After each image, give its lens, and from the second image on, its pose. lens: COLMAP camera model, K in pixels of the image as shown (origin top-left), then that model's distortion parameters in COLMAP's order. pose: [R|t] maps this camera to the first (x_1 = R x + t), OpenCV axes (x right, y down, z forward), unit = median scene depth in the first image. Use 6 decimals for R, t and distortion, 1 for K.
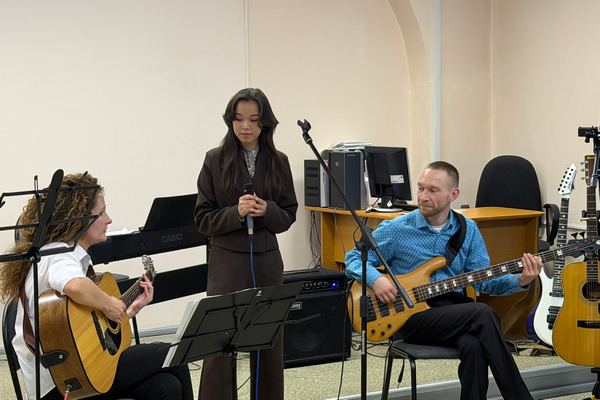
lens RADIAL K [[1263.1, 0, 313.4], [0, 1263.1, 181.0], [0, 0, 1]] dist [0.199561, 0.000000]
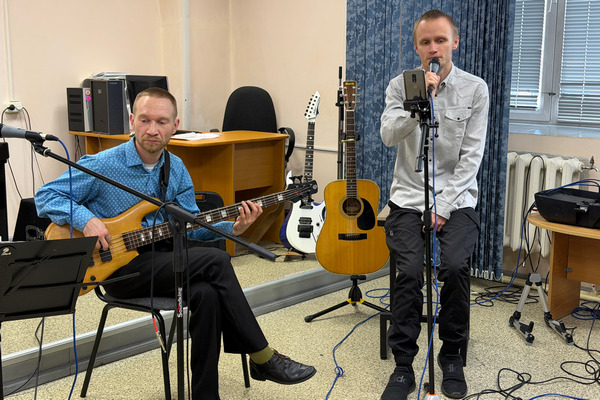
lens RADIAL K [[822.8, 0, 302.7], [0, 822.8, 198.2], [0, 0, 1]] dist [0.120254, 0.000000]
pose [[0.961263, -0.032614, 0.273695, -0.011872], [0.004490, 0.994696, 0.102762, 0.005240], [-0.275595, -0.097553, 0.956311, 0.279195]]
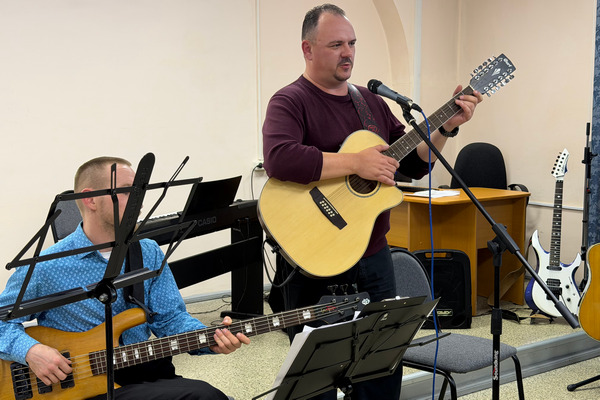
lens RADIAL K [[822.8, 0, 301.9], [0, 822.8, 201.2], [0, 0, 1]] dist [0.120254, 0.000000]
pose [[0.997124, -0.005174, 0.075614, -0.074251], [0.001662, 0.998920, 0.046439, -0.002124], [-0.075773, -0.046180, 0.996055, 0.284861]]
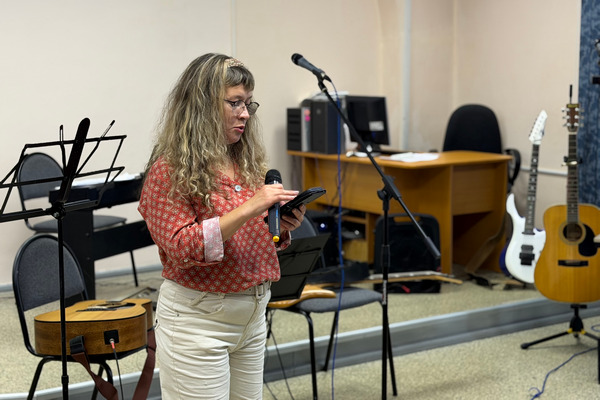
lens RADIAL K [[1057.6, 0, 296.5], [0, 1057.6, 186.3], [0, 0, 1]] dist [0.128679, 0.000000]
pose [[0.999237, -0.001531, 0.039015, -0.036624], [-0.000711, 0.998351, 0.057398, -0.001986], [-0.039039, -0.057382, 0.997589, 0.106695]]
